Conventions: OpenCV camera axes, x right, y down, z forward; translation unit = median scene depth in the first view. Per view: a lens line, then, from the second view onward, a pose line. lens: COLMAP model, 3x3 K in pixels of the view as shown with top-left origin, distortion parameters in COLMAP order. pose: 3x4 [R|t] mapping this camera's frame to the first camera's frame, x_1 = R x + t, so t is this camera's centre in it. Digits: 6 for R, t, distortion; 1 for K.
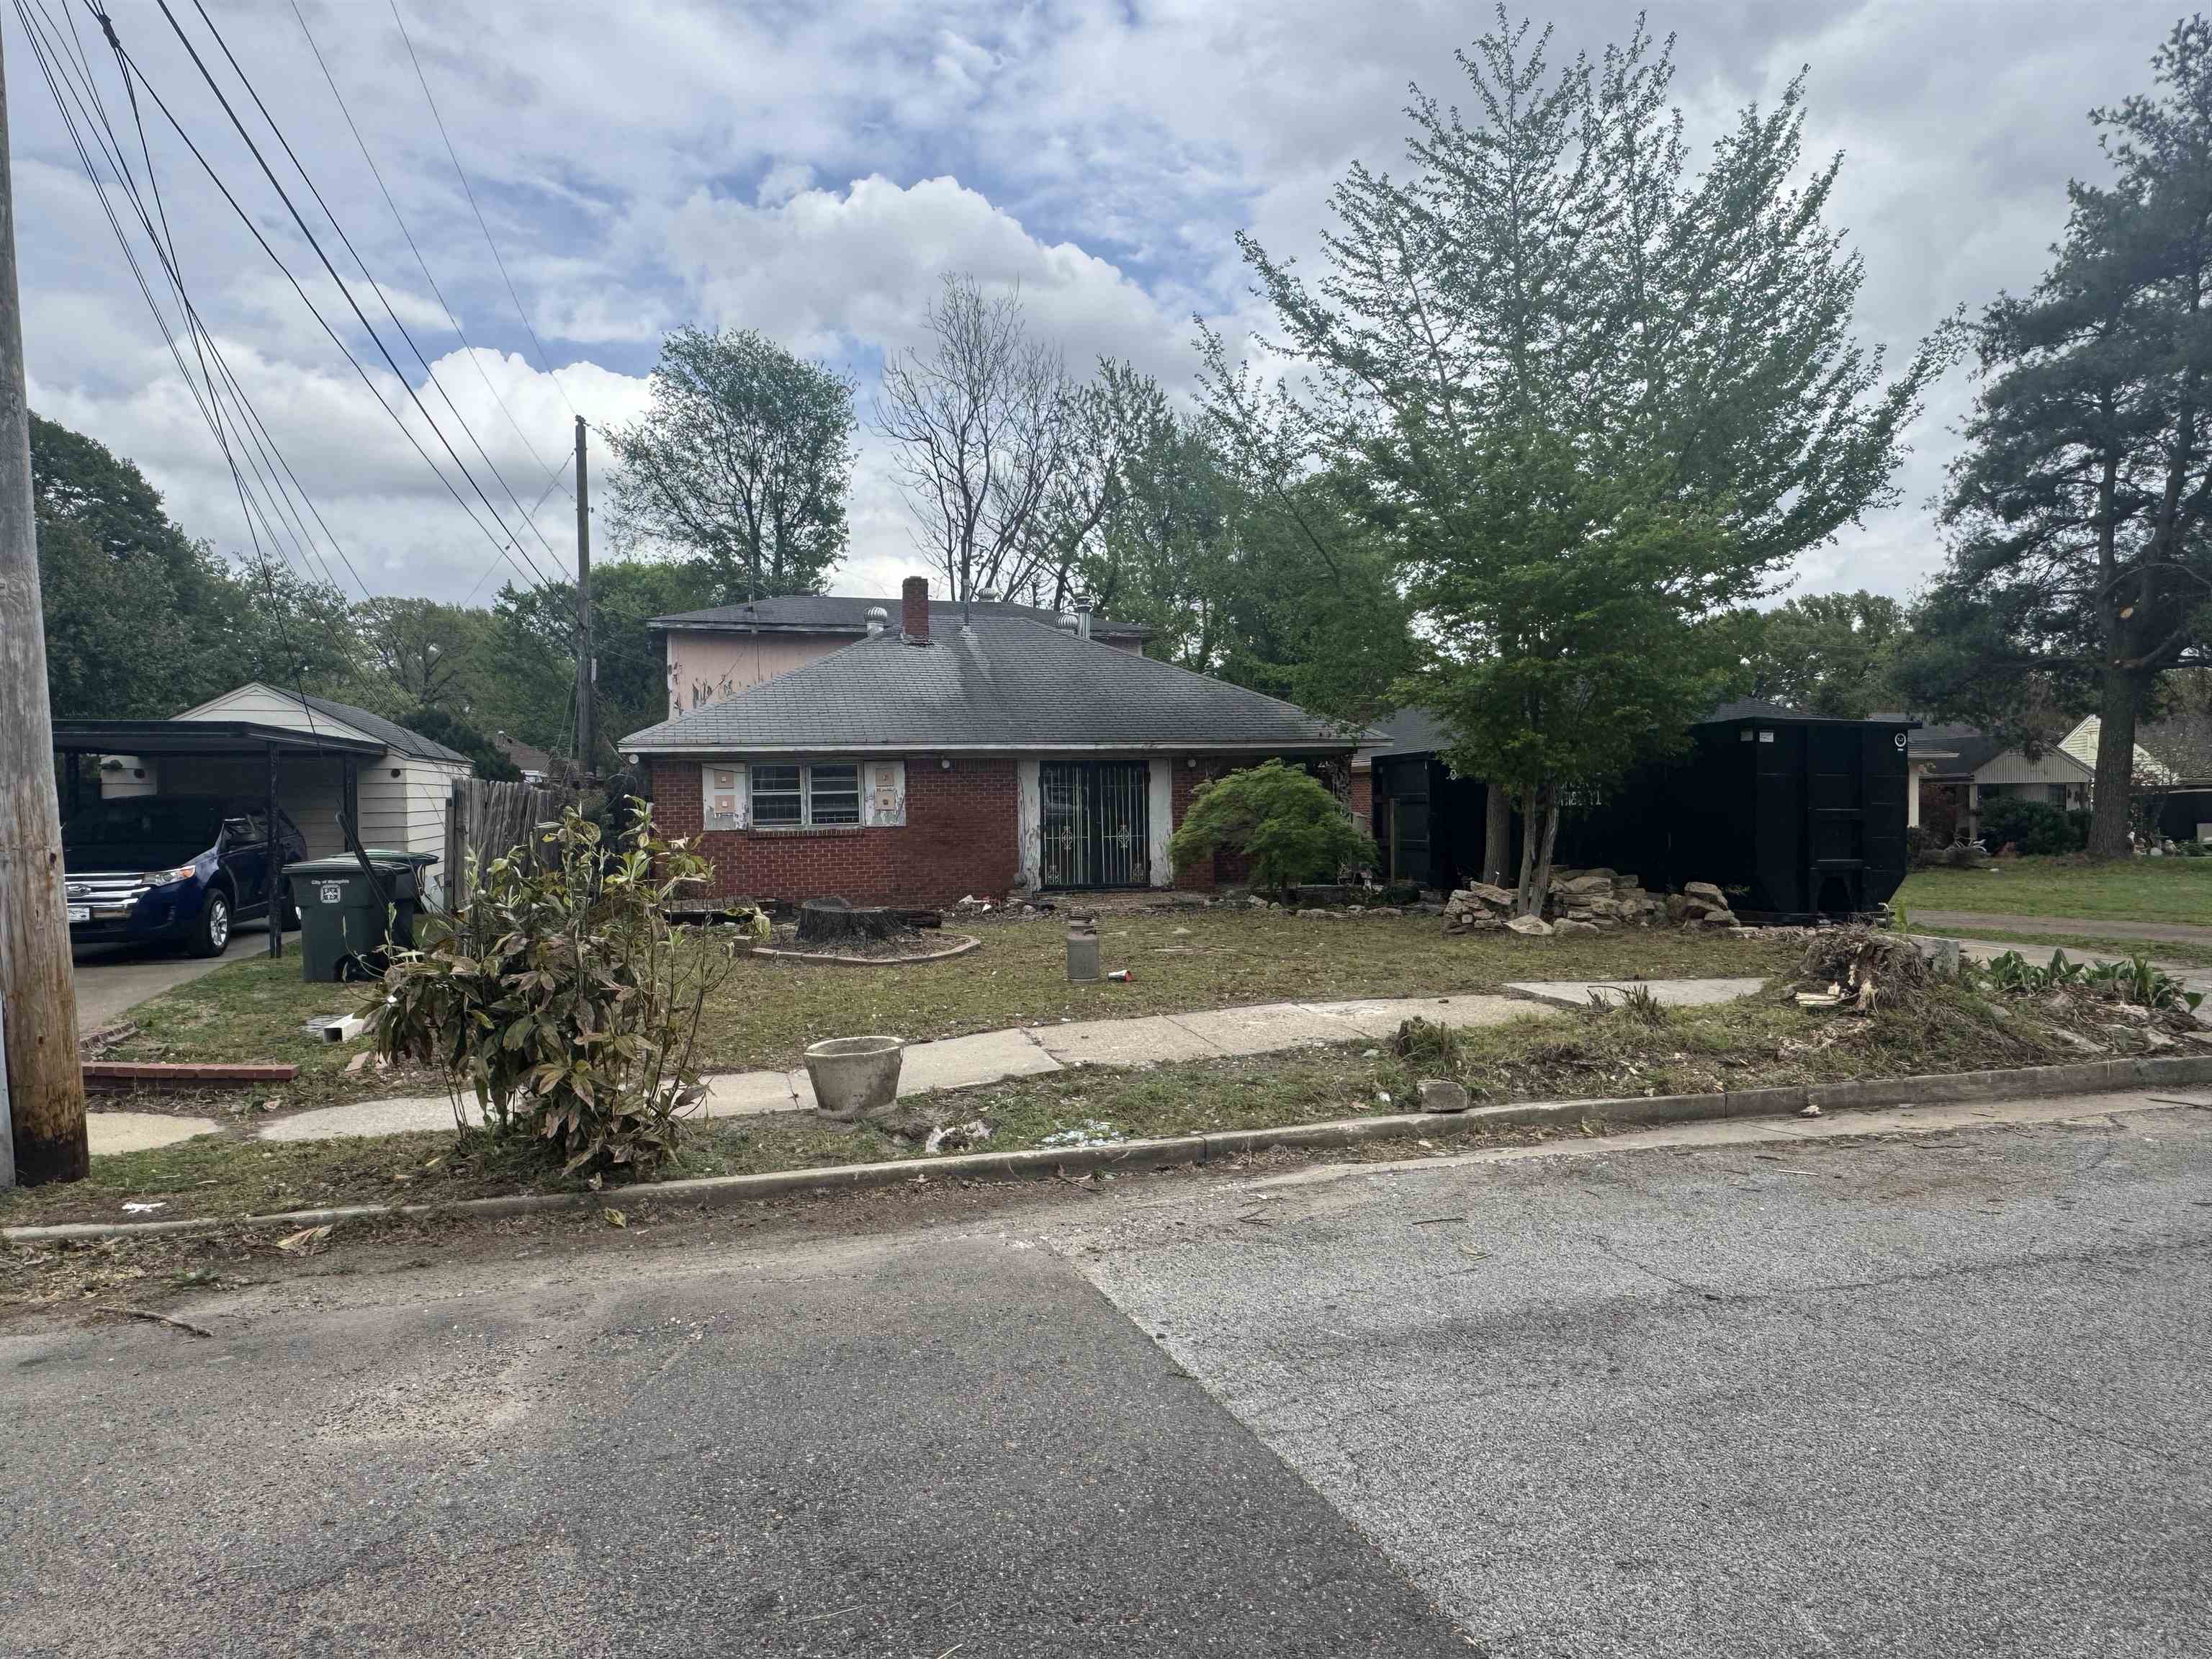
lens RADIAL K [[1426.1, 0, 1116.1], [0, 1426.1, 840.9], [0, 0, 1]] dist [0.003736, 0.000521]
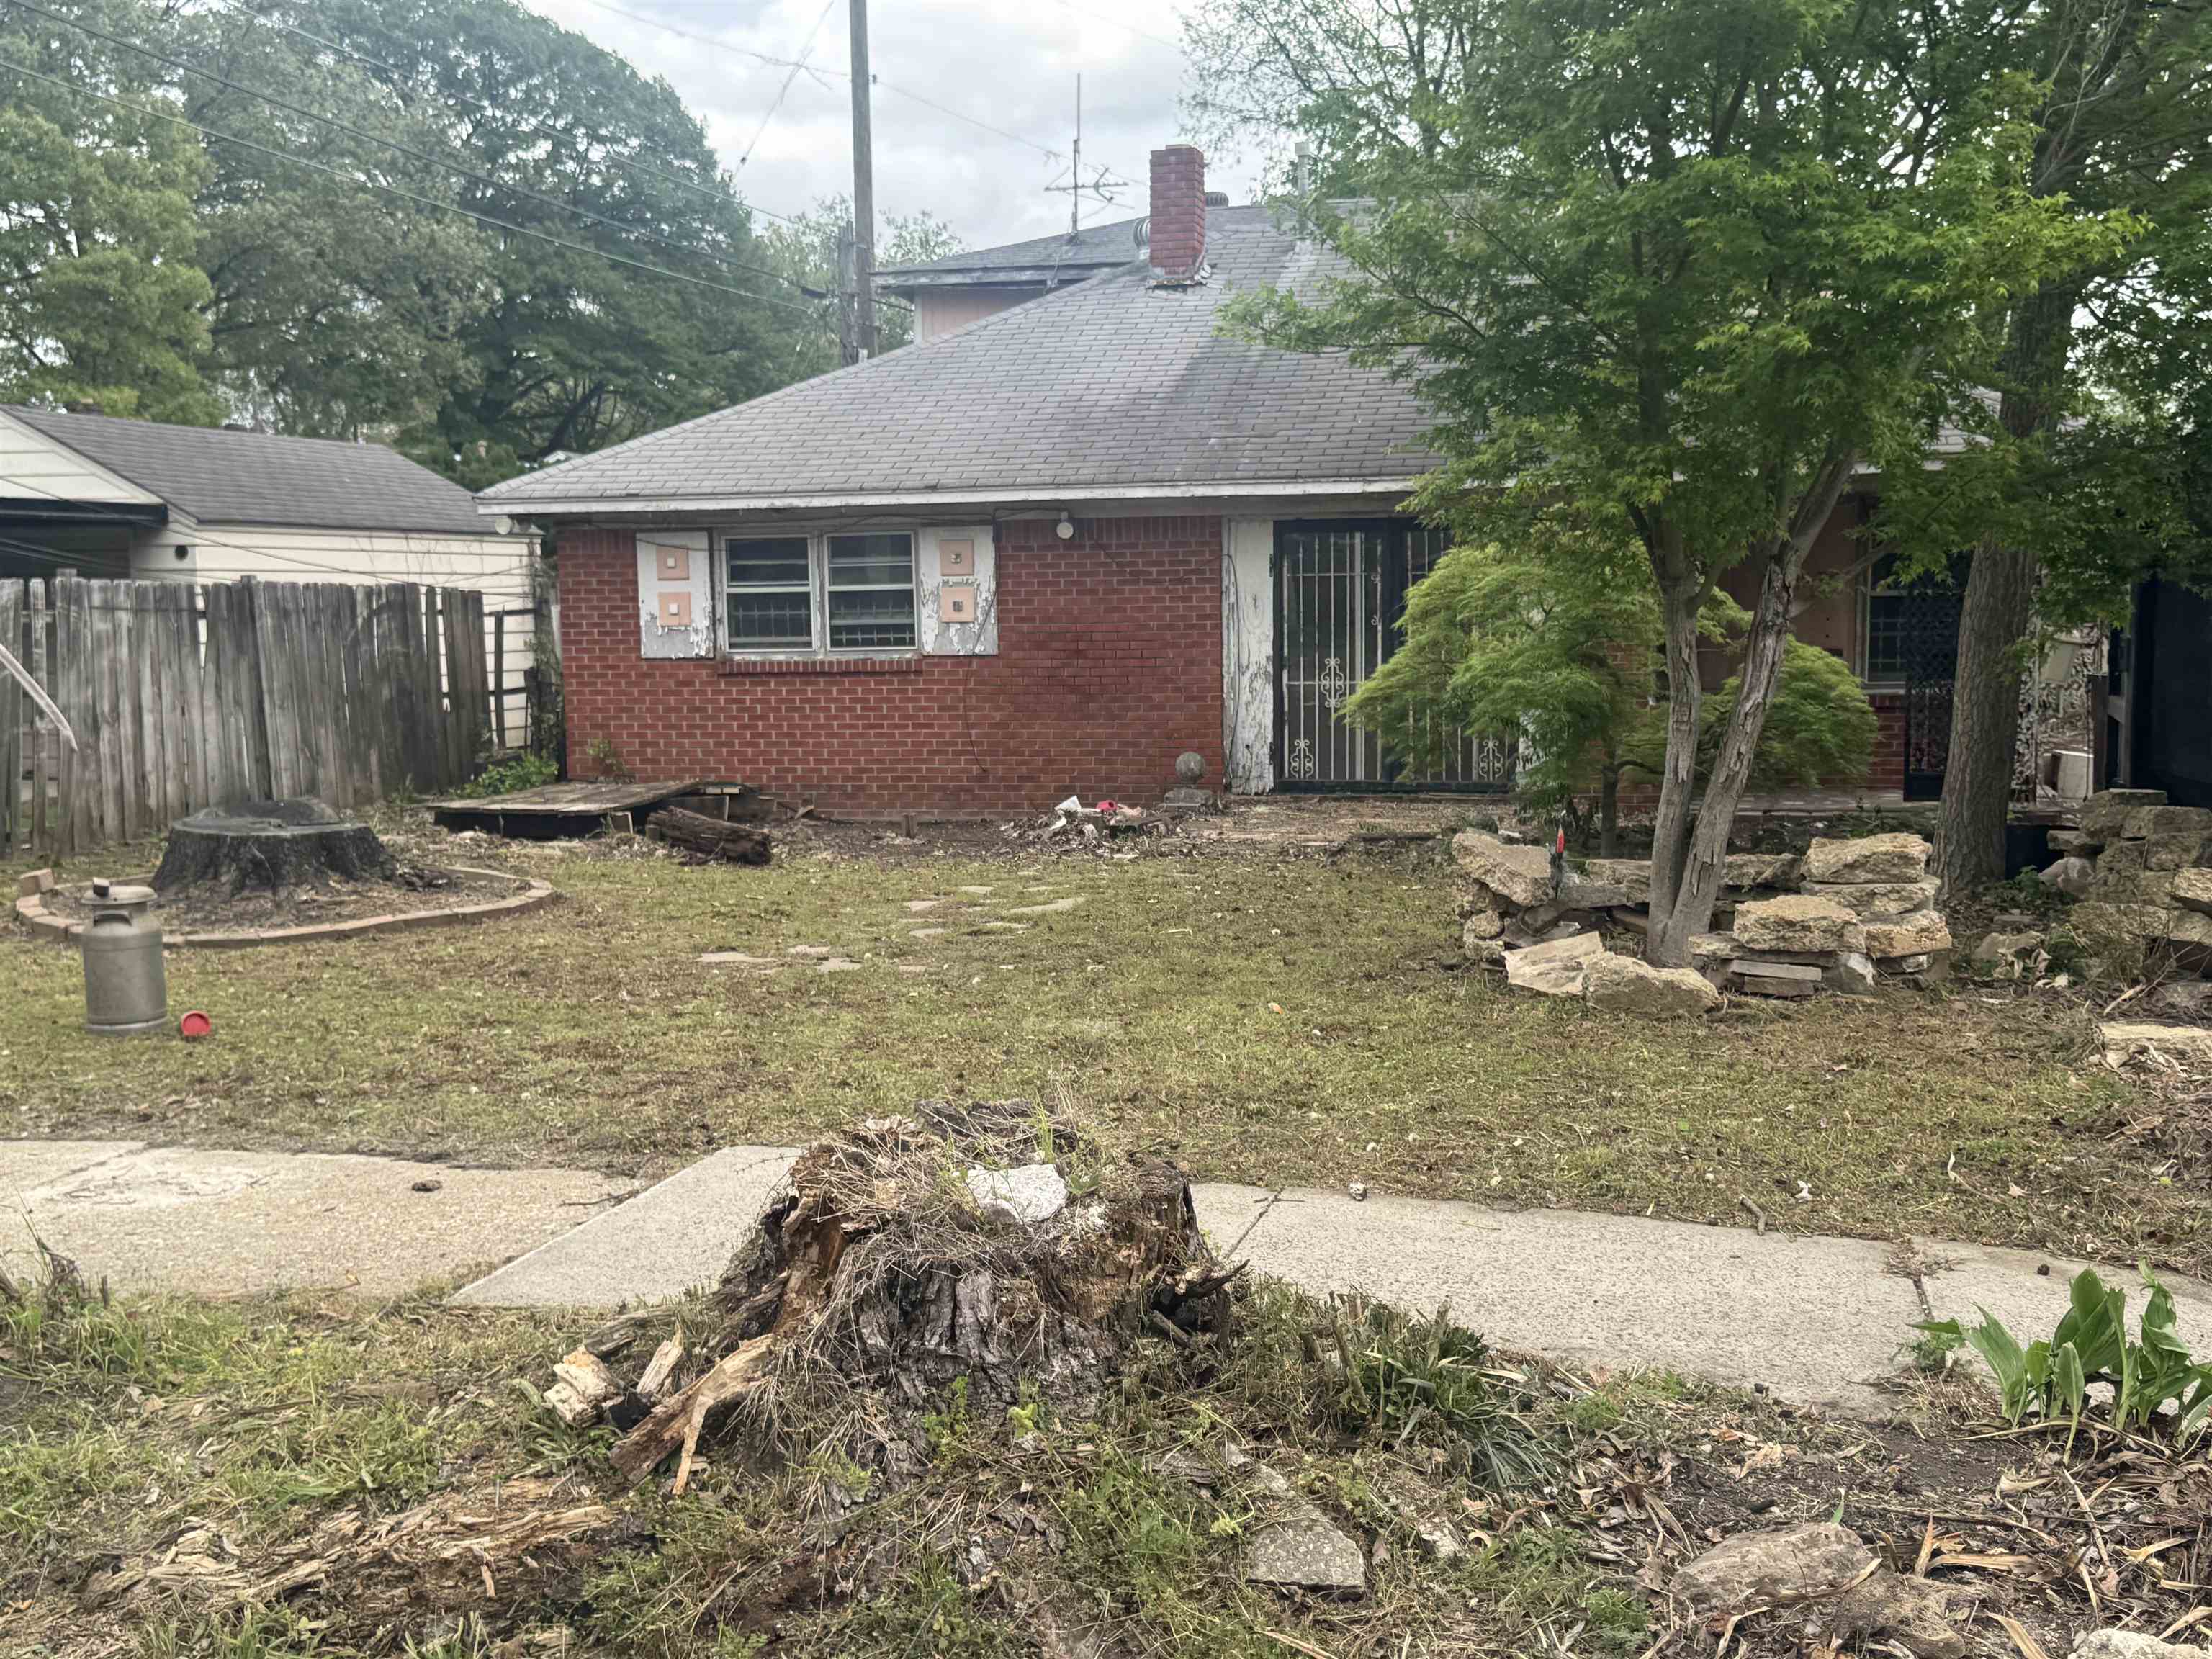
lens RADIAL K [[2466.3, 0, 1110.9], [0, 2466.3, 843.9], [0, 0, 1]] dist [0.131936, 0.000000]
pose [[0.853945, 0.052755, -0.517683, 0.346597], [-0.013927, 0.996808, 0.078608, -0.012556], [0.520177, -0.059917, 0.851954, 0.268496]]
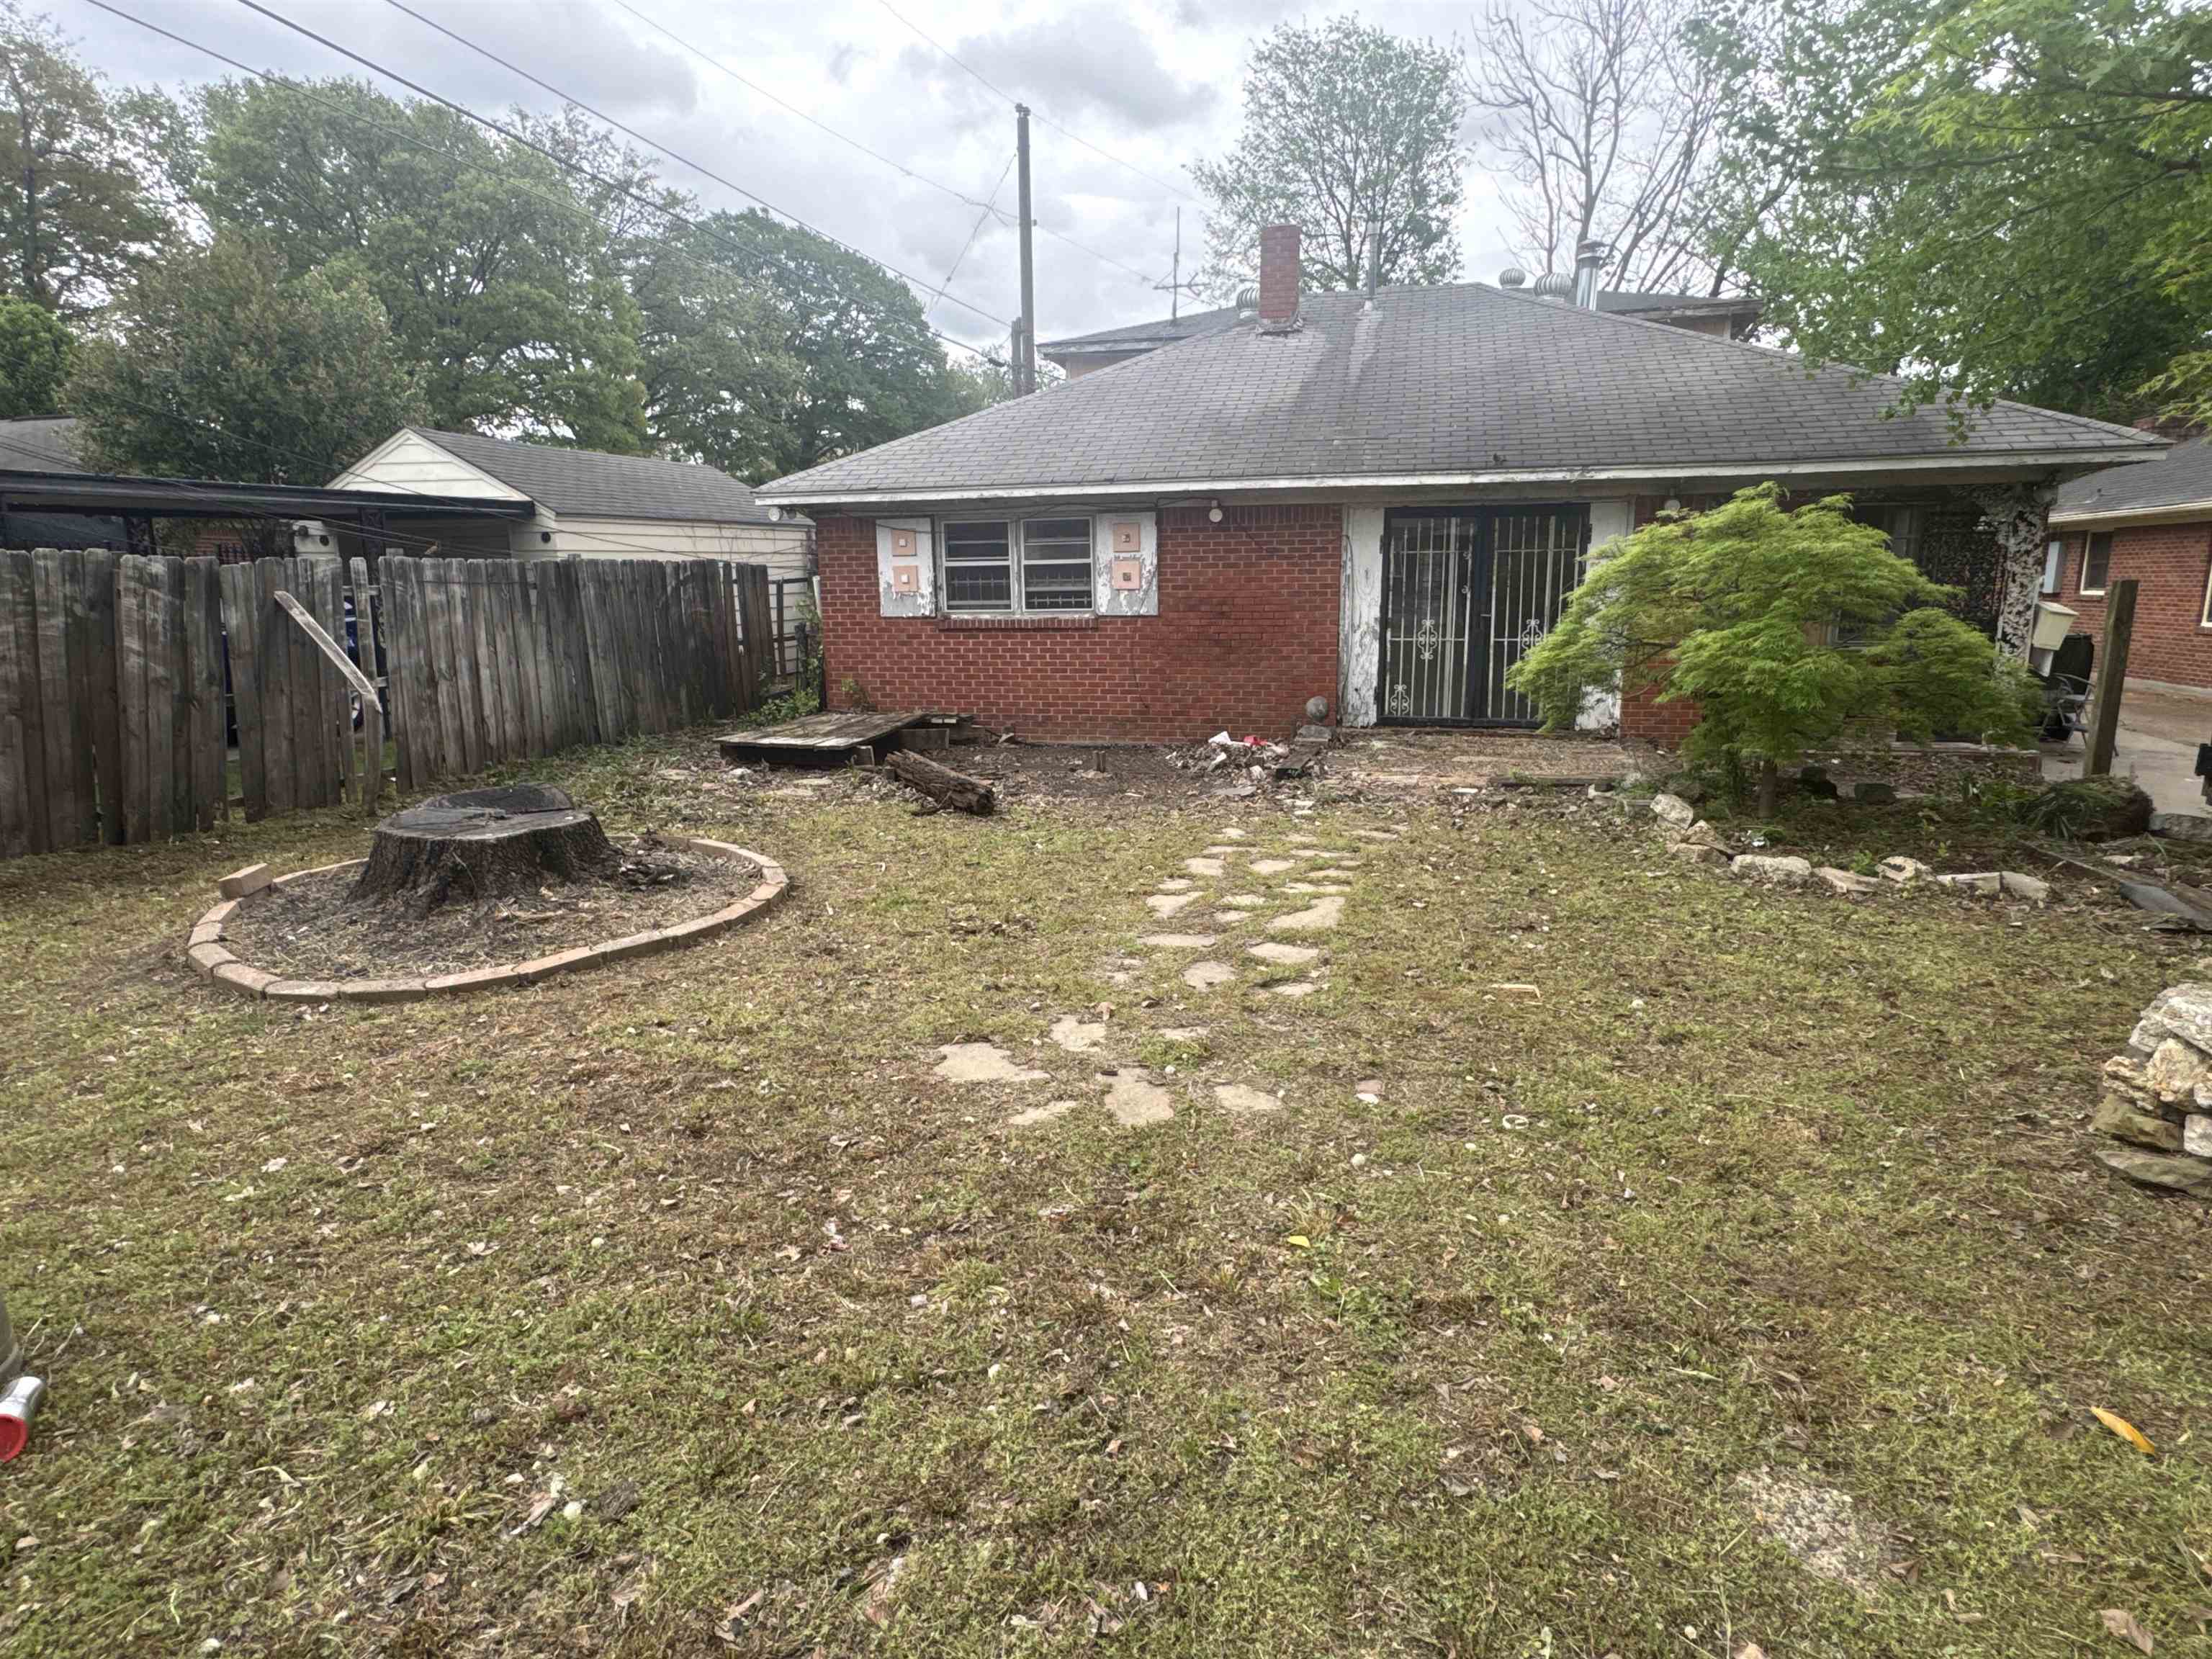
lens RADIAL K [[1215.2, 0, 1112.3], [0, 1215.2, 824.7], [0, 0, 1]] dist [-0.003098, -0.000102]
pose [[0.849606, 0.112722, -0.515231, 0.129998], [-0.016816, 0.982187, 0.187154, -0.019687], [0.527149, -0.150343, 0.836368, 0.515054]]
